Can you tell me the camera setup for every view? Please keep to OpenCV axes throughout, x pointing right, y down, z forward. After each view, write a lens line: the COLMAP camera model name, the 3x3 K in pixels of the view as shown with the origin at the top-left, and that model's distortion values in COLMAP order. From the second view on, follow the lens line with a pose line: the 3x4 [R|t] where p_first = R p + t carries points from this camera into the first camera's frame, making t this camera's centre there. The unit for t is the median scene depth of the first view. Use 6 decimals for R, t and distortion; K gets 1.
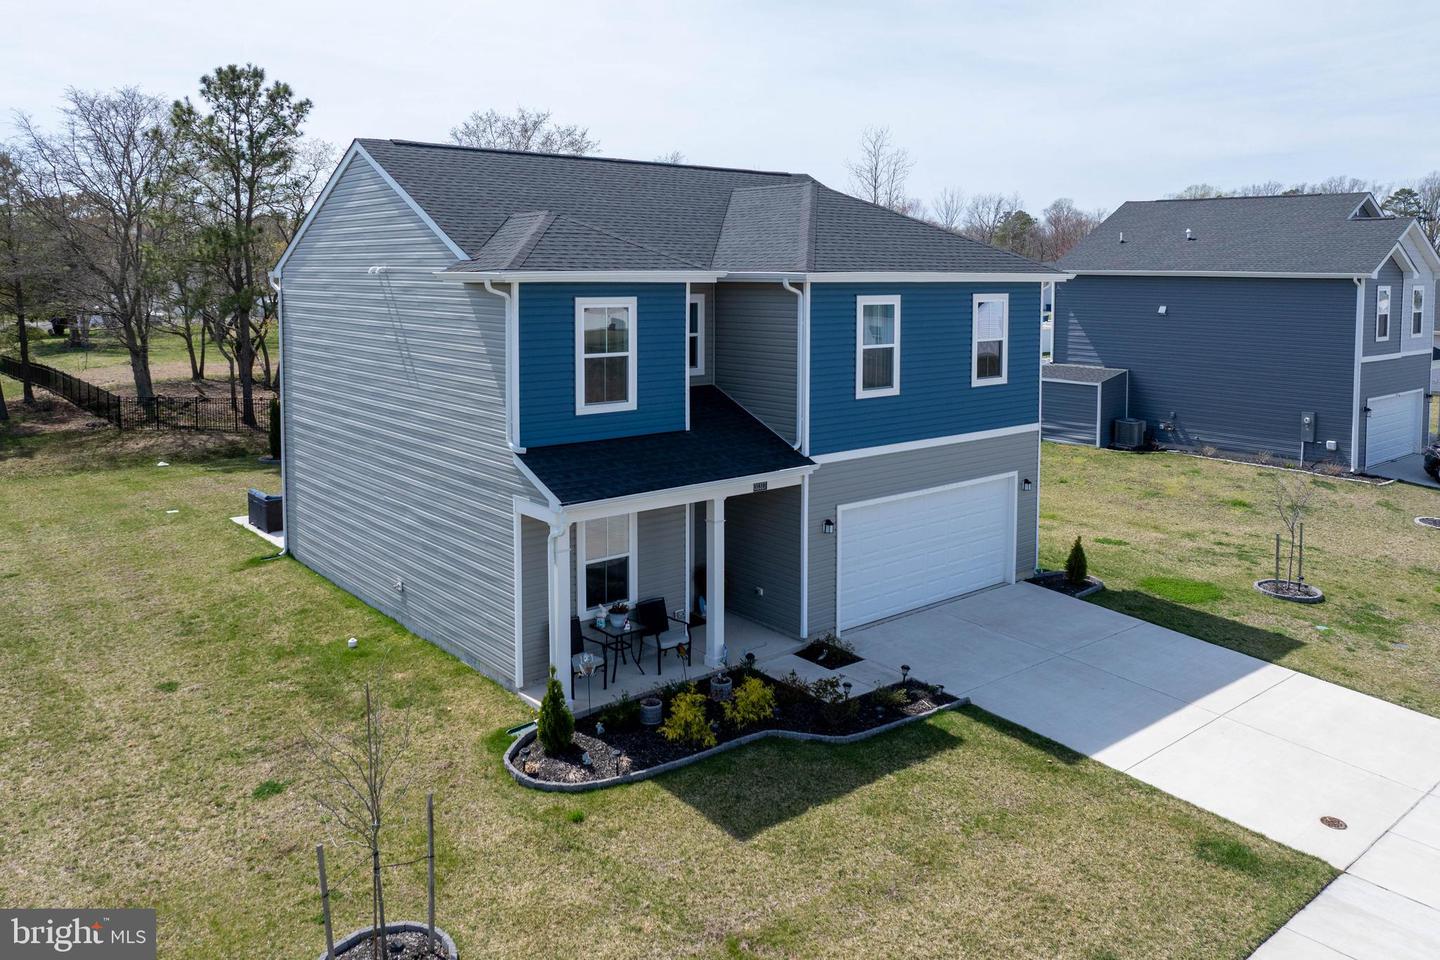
lens RADIAL K [[1108.1, 0, 704.1], [0, 1108.1, 346.7], [0, 0, 1]] dist [-0.053432, 0.007763]
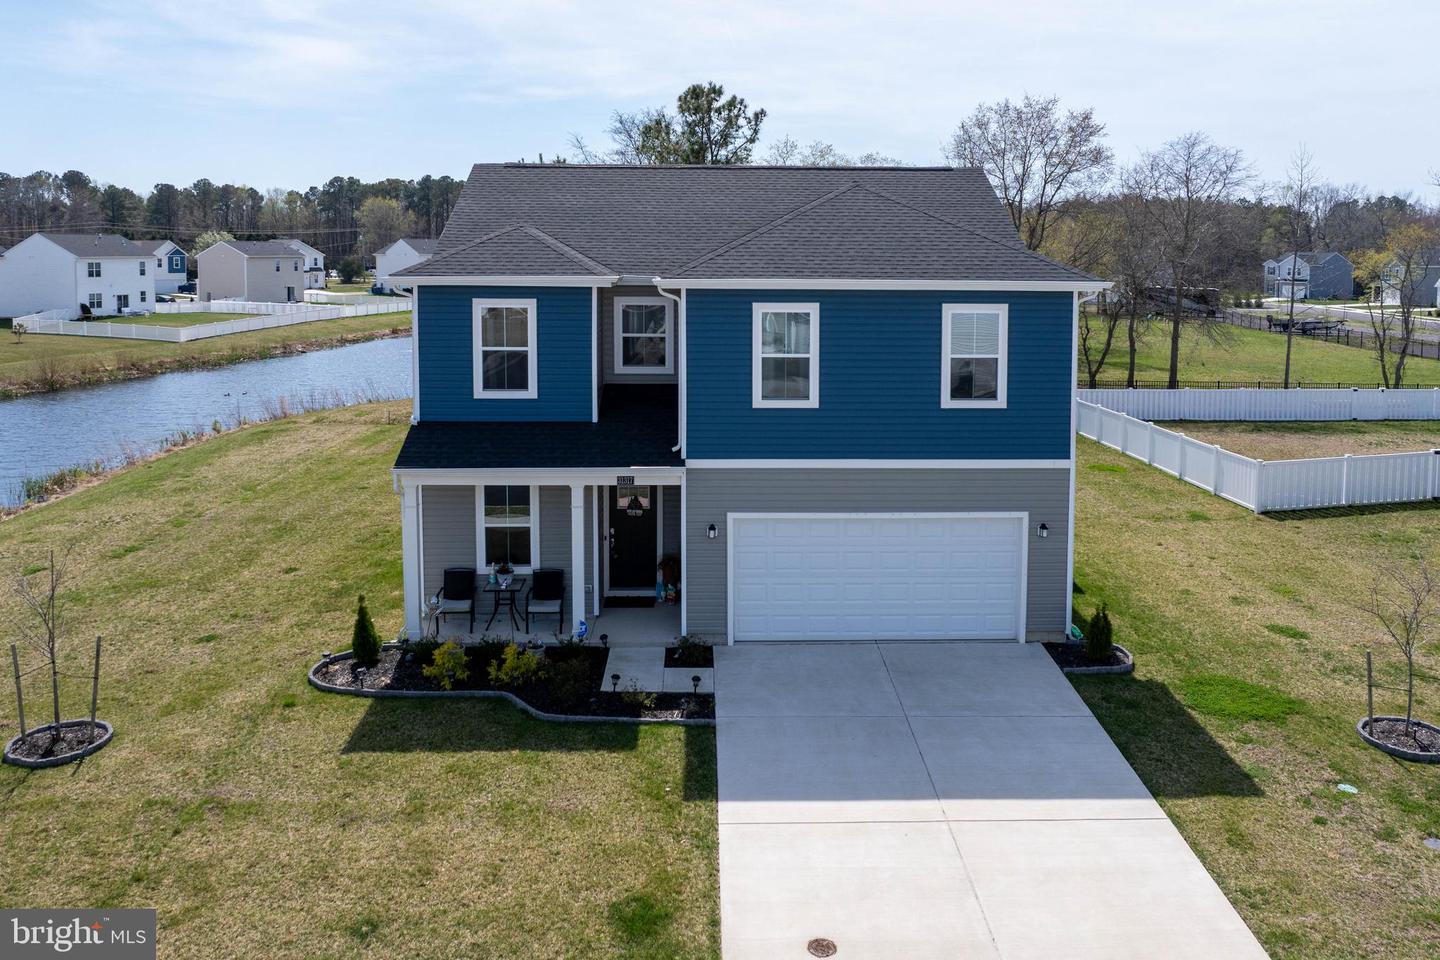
lens RADIAL K [[1108.1, 0, 704.1], [0, 1108.1, 346.7], [0, 0, 1]] dist [-0.053432, 0.007763]
pose [[0.786703, 0.044032, -0.615760, 0.767231], [-0.046529, 0.998845, 0.011979, -0.017759], [0.615576, 0.019227, 0.787843, 0.213221]]
